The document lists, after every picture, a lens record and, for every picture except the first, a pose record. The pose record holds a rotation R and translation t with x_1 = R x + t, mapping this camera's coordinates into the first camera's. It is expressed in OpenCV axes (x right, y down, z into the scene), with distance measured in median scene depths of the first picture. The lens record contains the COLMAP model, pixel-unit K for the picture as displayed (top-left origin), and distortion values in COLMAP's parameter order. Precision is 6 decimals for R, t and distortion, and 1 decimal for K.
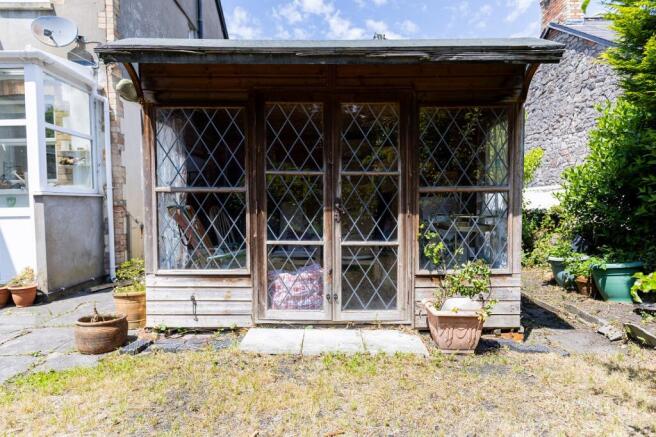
lens RADIAL K [[404.9, 0, 328.0], [0, 404.9, 218.5], [0, 0, 1]] dist [0.005176, 0.000734]
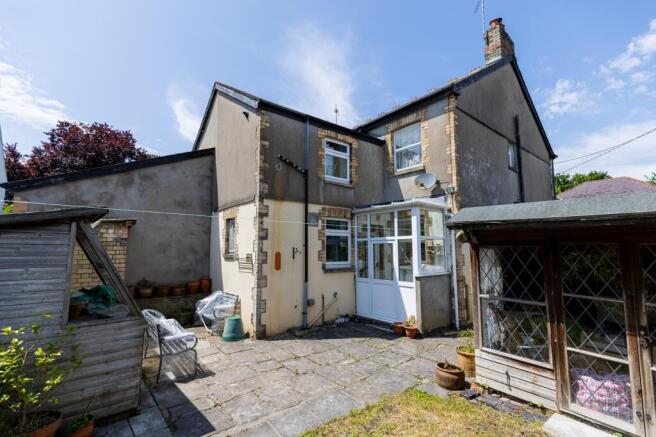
lens RADIAL K [[294.2, 0, 328.0], [0, 294.2, 218.5], [0, 0, 1]] dist [-0.001228, 0.000616]
pose [[0.616939, -0.066022, -0.784237, 0.142633], [-0.036722, 0.992975, -0.112484, -0.219218], [0.786154, 0.098195, 0.610180, -0.226419]]
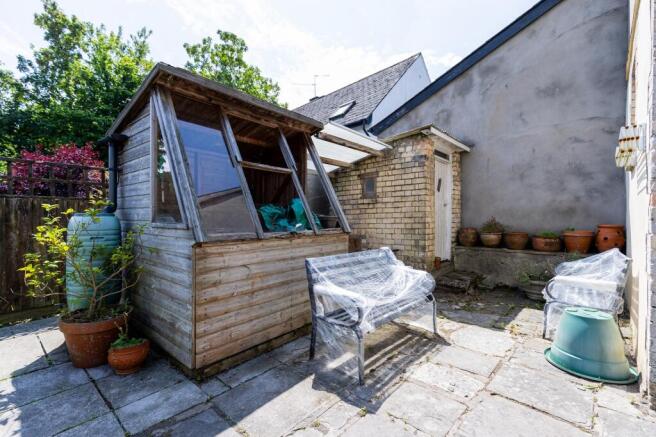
lens RADIAL K [[291.0, 0, 328.8], [0, 291.0, 225.6], [0, 0, 1]] dist [-0.001102, -0.000688]
pose [[-0.695026, 0.034394, -0.718162, -0.856564], [-0.013599, 0.998048, 0.060960, -0.010838], [0.718856, 0.052135, -0.693201, 0.541020]]
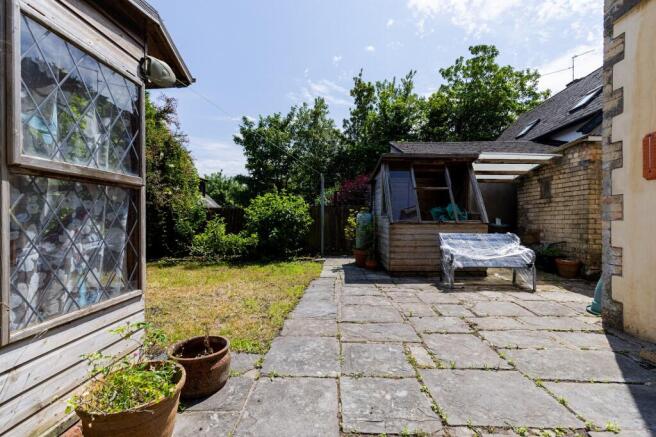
lens RADIAL K [[291.0, 0, 328.8], [0, 291.0, 225.6], [0, 0, 1]] dist [-0.001102, -0.000688]
pose [[-0.998566, 0.008397, 0.052868, -0.841680], [0.011722, 0.997951, 0.062902, -0.024795], [-0.052231, 0.063431, -0.996618, 1.538129]]
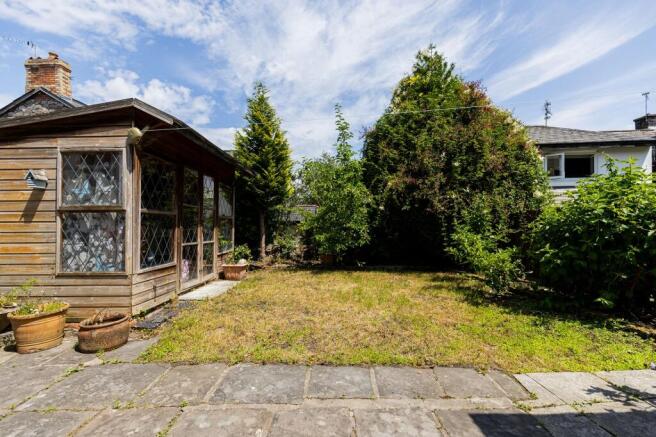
lens RADIAL K [[291.0, 0, 328.8], [0, 291.0, 225.6], [0, 0, 1]] dist [-0.001102, -0.000688]
pose [[0.014014, 0.009738, 0.999854, -1.361548], [0.039268, 0.999176, -0.010282, 0.014609], [-0.999130, 0.039406, 0.013620, 0.350221]]
